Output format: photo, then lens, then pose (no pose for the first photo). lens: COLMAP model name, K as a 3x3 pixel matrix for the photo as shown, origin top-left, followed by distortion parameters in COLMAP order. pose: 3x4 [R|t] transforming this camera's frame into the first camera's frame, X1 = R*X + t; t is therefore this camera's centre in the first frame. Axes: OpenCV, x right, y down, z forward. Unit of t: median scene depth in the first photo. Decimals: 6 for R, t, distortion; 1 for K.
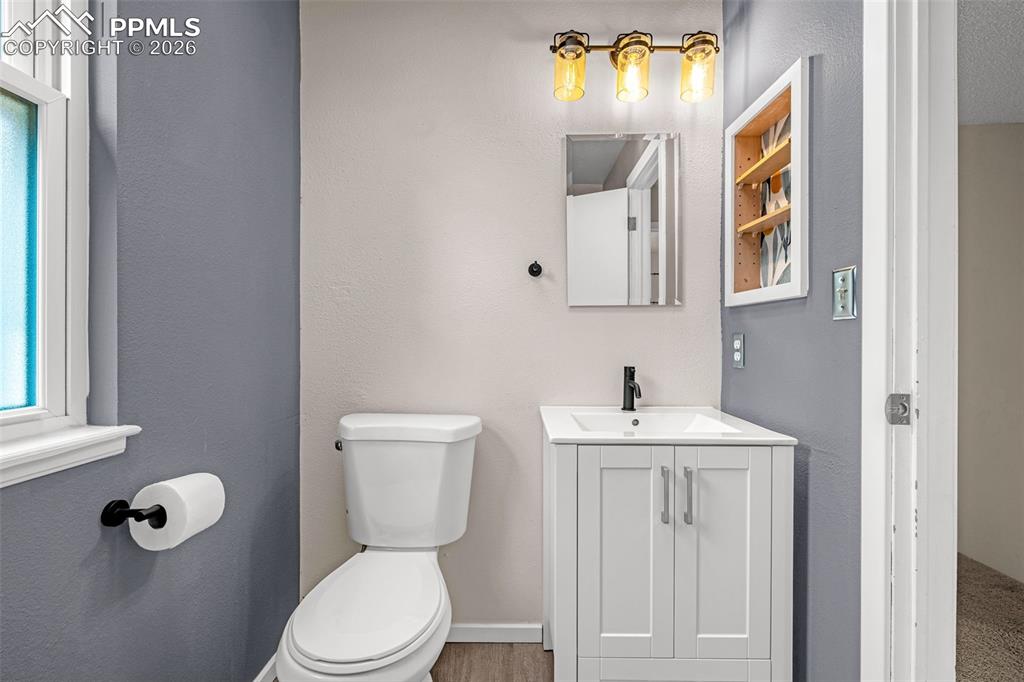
lens RADIAL K [[426.0, 0, 513.5], [0, 426.0, 340.1], [0, 0, 1]] dist [-0.000965, -0.000273]
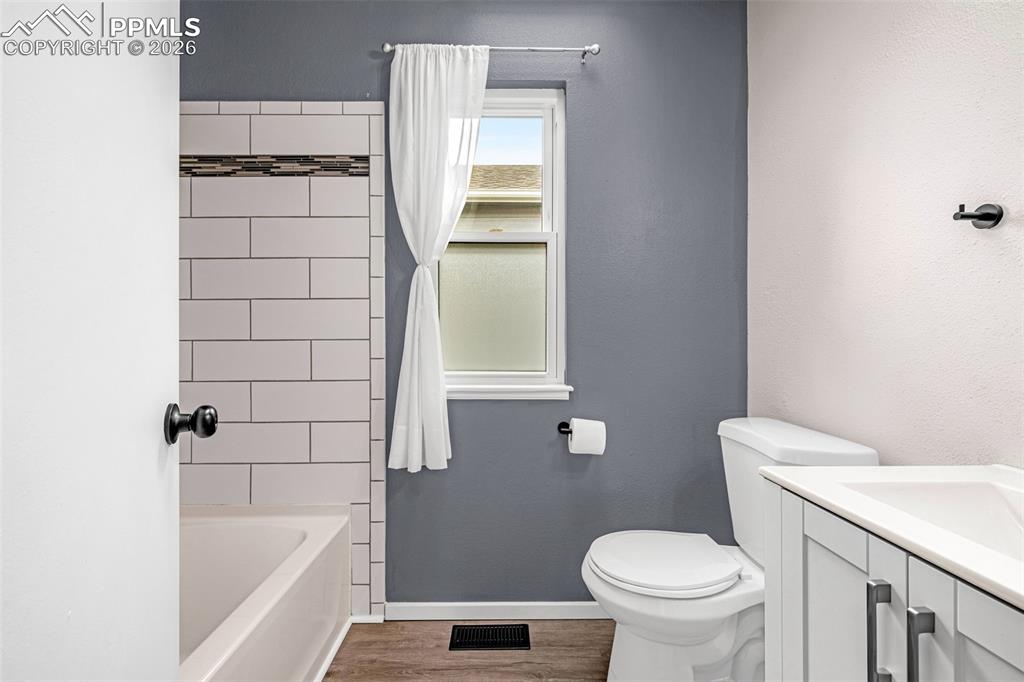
lens RADIAL K [[426.0, 0, 511.9], [0, 426.0, 342.5], [0, 0, 1]] dist [-0.000965, -0.000273]
pose [[0.034074, -0.007975, -0.999388, 1.009008], [-0.005380, 0.999952, -0.008163, 0.014320], [0.999405, 0.005655, 0.034029, 0.622883]]
